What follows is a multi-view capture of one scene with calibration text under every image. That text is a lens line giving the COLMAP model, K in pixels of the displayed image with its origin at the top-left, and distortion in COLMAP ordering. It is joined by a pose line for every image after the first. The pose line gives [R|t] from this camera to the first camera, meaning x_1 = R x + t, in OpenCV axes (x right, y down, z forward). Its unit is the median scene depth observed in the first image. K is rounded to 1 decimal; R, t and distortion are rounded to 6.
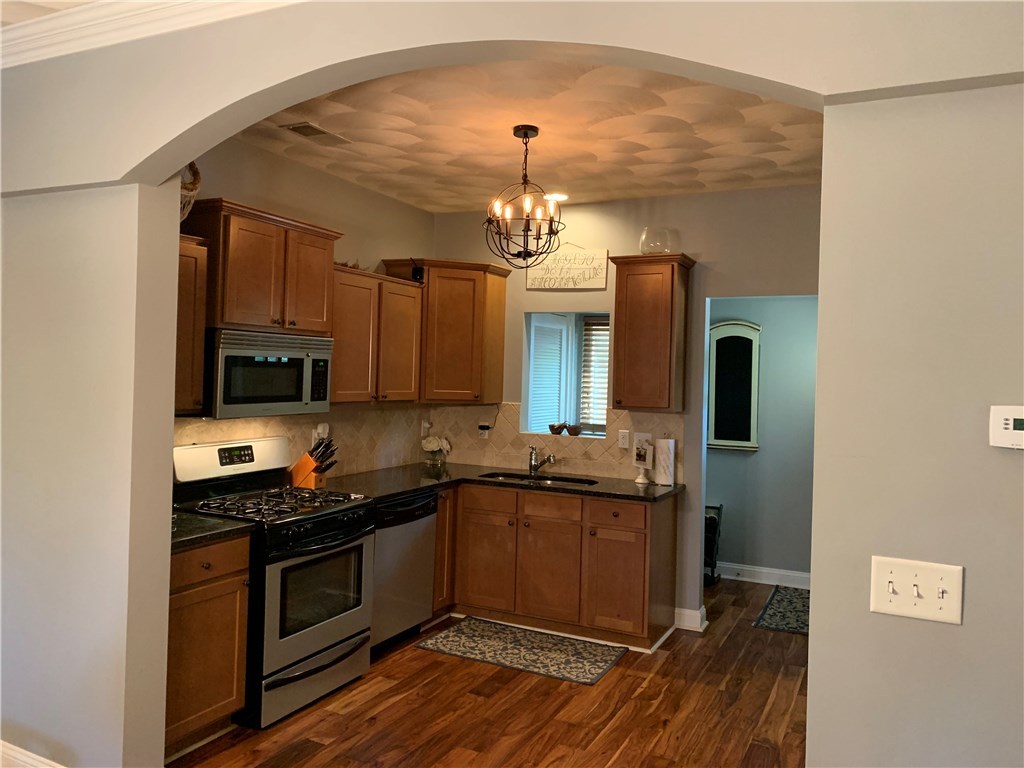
lens RADIAL K [[775.6, 0, 513.7], [0, 775.6, 372.7], [0, 0, 1]] dist [0.141426, -0.287510]
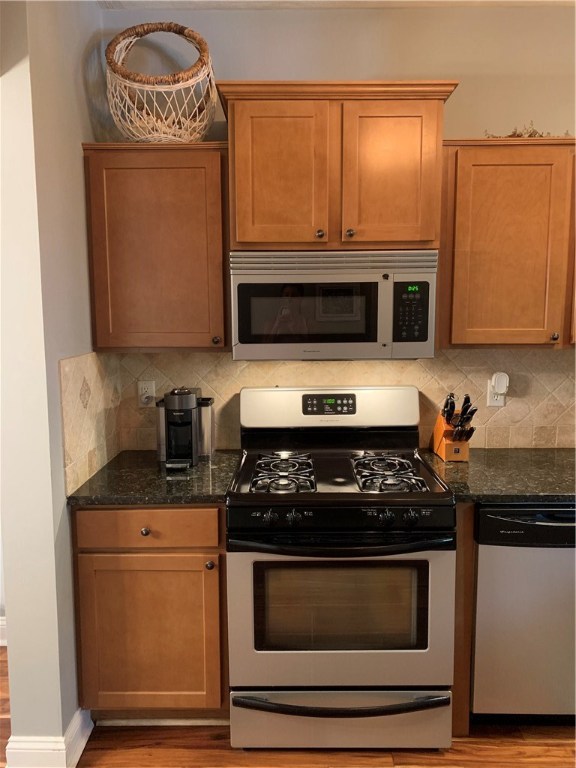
lens RADIAL K [[579.4, 0, 288.2], [0, 579.4, 375.6], [0, 0, 1]] dist [0.029658, -0.012122]
pose [[0.434473, 0.071512, -0.897842, 0.153312], [0.018356, 0.995933, 0.088207, 0.016031], [0.900498, -0.054804, 0.431393, 0.583983]]
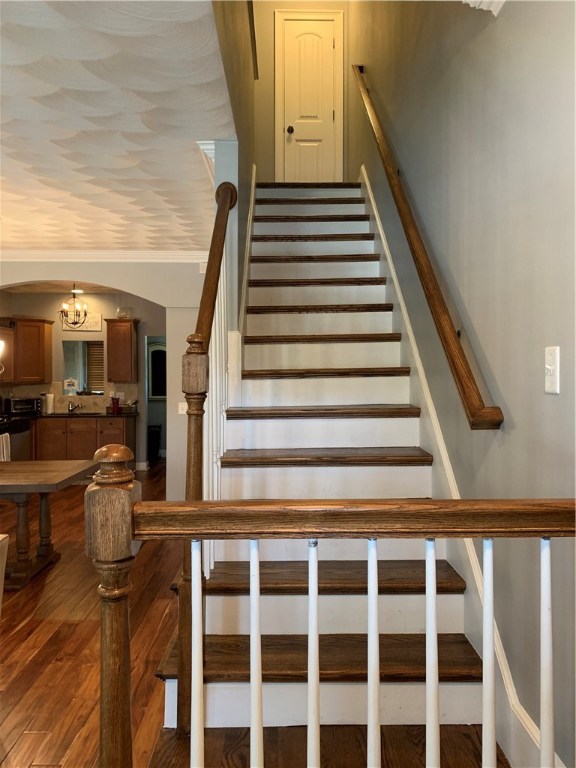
lens RADIAL K [[581.7, 0, 290.3], [0, 581.7, 374.5], [0, 0, 1]] dist [0.141426, -0.287510]
pose [[0.891029, -0.031790, 0.452831, -0.196506], [0.027053, 0.999491, 0.016935, 0.007189], [-0.453139, -0.002839, 0.891435, -0.894198]]
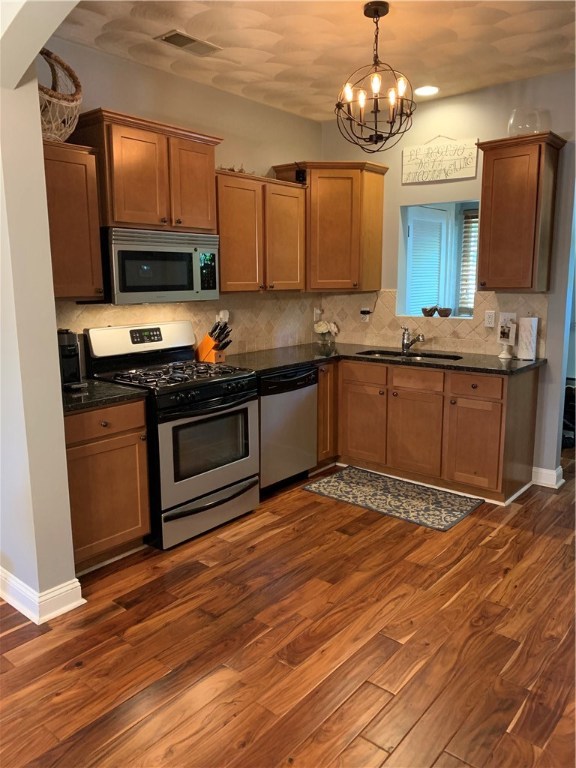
lens RADIAL K [[581.7, 0, 290.3], [0, 581.7, 374.5], [0, 0, 1]] dist [0.141426, -0.287510]
pose [[0.971889, 0.004297, -0.235402, 0.069938], [0.034477, 0.986458, 0.160350, 0.021573], [0.232903, -0.163958, 0.958579, 0.136386]]
